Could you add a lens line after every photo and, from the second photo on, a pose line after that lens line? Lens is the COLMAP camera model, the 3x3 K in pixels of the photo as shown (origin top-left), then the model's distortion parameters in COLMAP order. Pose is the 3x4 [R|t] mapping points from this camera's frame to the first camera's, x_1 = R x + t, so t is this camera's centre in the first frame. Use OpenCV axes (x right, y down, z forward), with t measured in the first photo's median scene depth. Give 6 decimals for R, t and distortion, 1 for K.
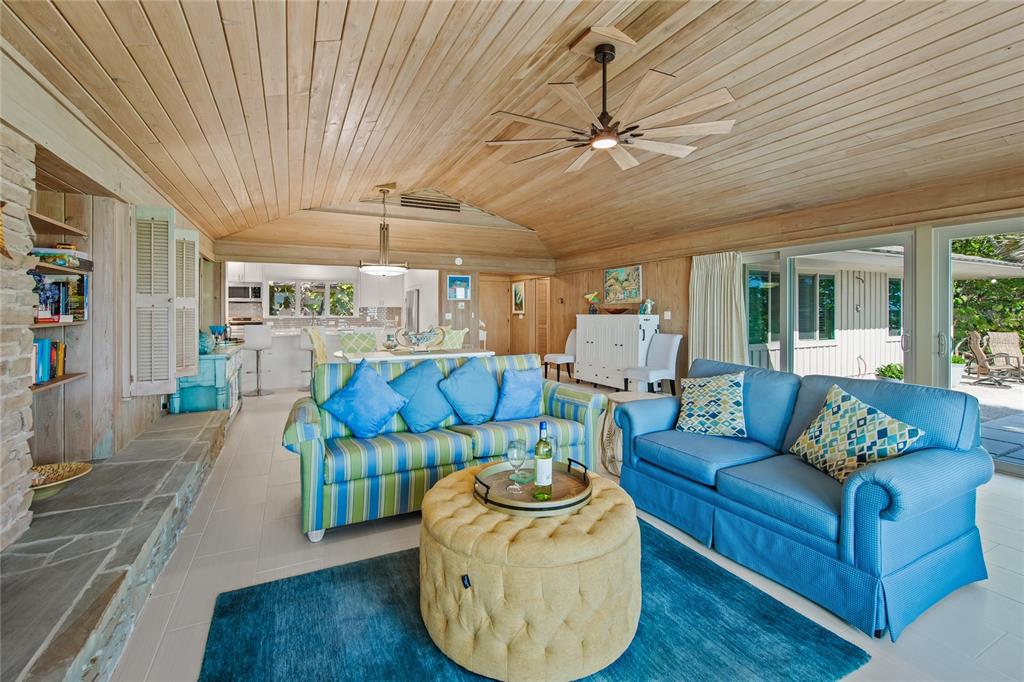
lens RADIAL K [[452.9, 0, 514.6], [0, 452.9, 305.3], [0, 0, 1]] dist [0.001641, 0.000011]
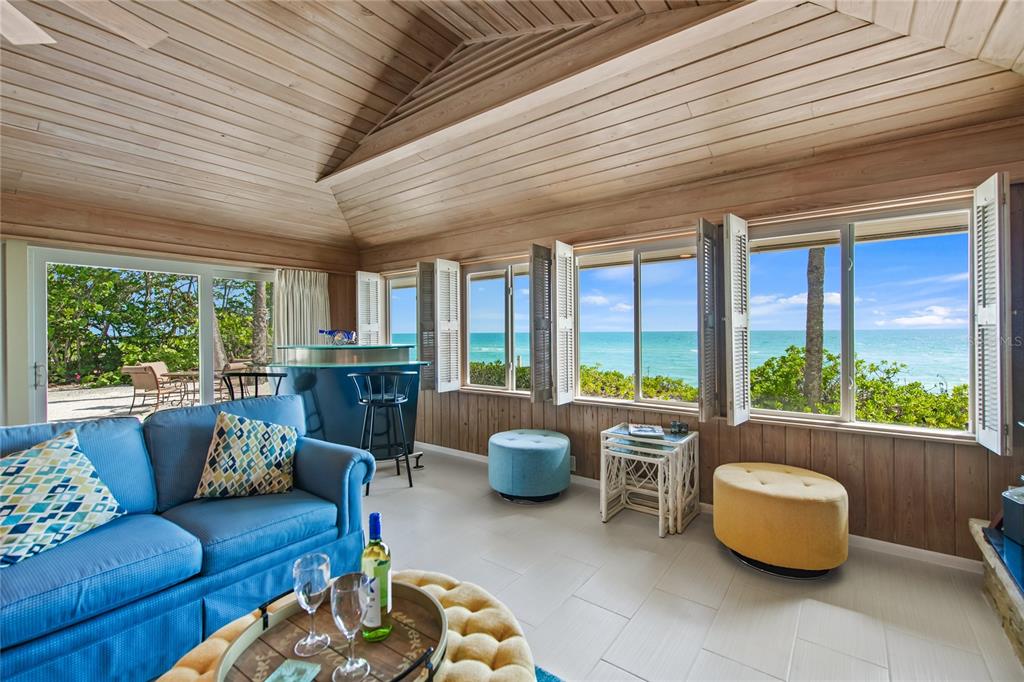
lens RADIAL K [[442.2, 0, 514.2], [0, 442.2, 334.8], [0, 0, 1]] dist [-0.000134, -0.000548]
pose [[-0.444044, 0.001753, 0.896003, -0.175412], [-0.000677, 0.999997, -0.002292, 0.003707], [-0.896005, -0.001624, -0.444042, 0.339585]]
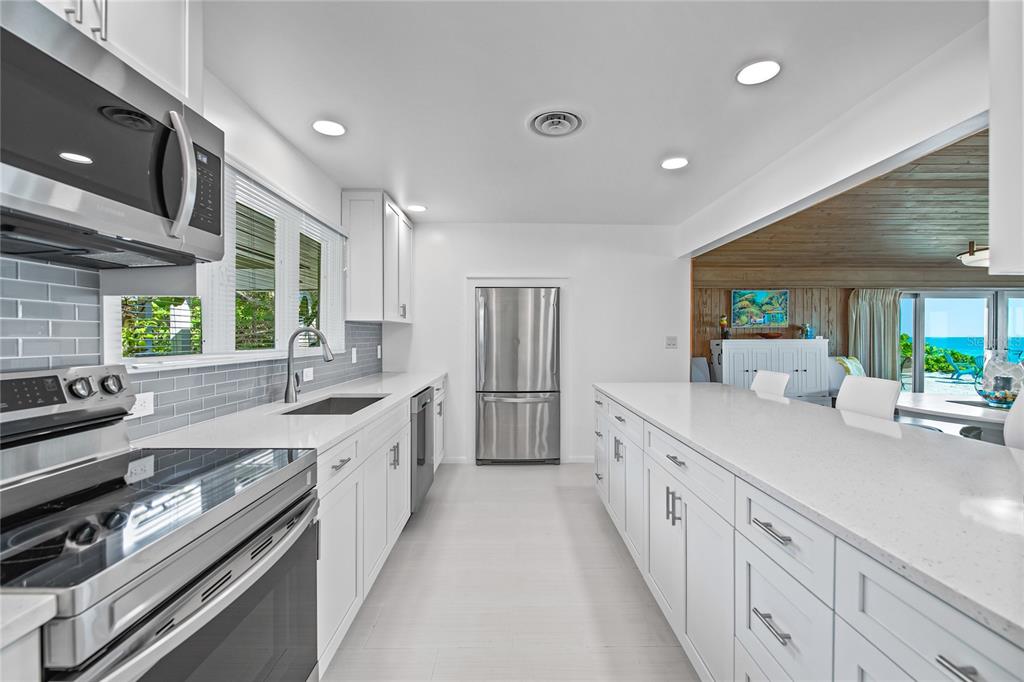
lens RADIAL K [[434.7, 0, 512.0], [0, 434.7, 341.0], [0, 0, 1]] dist [-0.009899, -0.000083]
pose [[0.436714, -0.005803, 0.899582, -0.996377], [-0.011727, 0.999857, 0.012143, 0.023469], [-0.899524, -0.015852, 0.436583, 1.323111]]
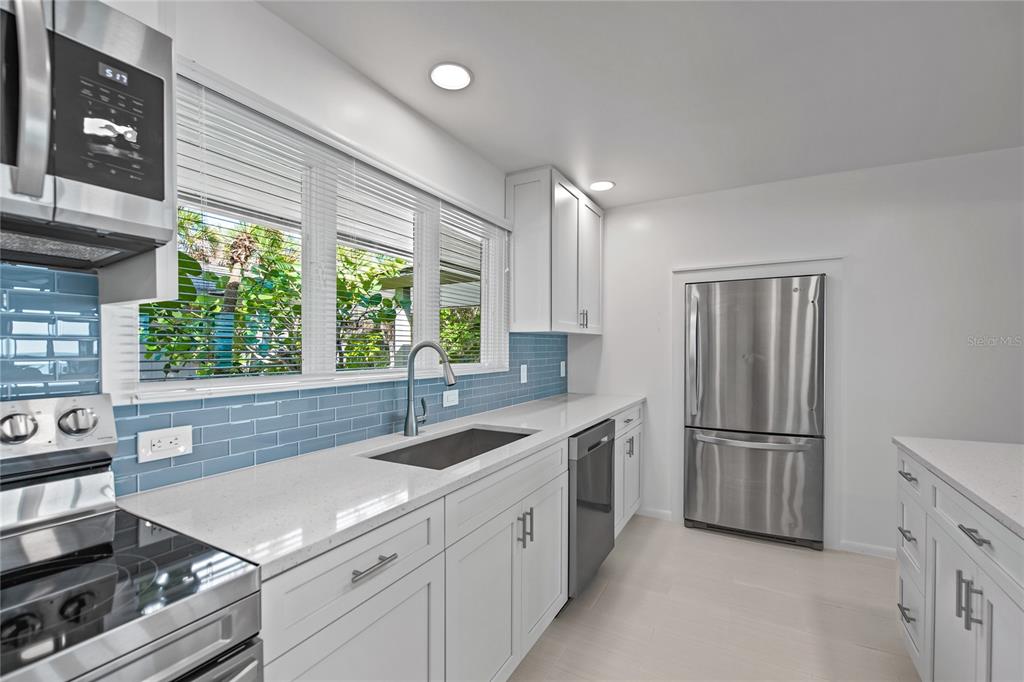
lens RADIAL K [[439.7, 0, 516.6], [0, 439.7, 354.1], [0, 0, 1]] dist [-0.000213, -0.000569]
pose [[0.821195, -0.005225, 0.570624, -0.853797], [-0.008467, 0.999736, 0.021340, 0.020000], [-0.570585, -0.022355, 0.820934, 1.368125]]
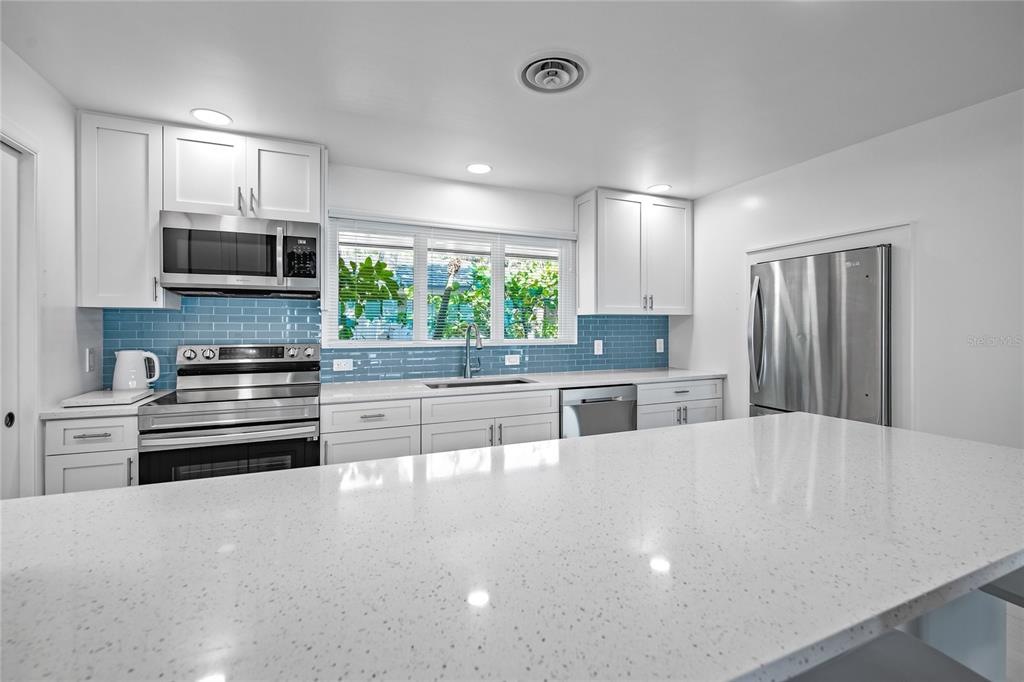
lens RADIAL K [[439.2, 0, 512.9], [0, 439.2, 325.1], [0, 0, 1]] dist [-0.002123, -0.000456]
pose [[0.998777, 0.003337, -0.049330, -0.657907], [-0.002958, 0.999965, 0.007765, 0.016317], [0.049354, -0.007609, 0.998752, 1.138997]]
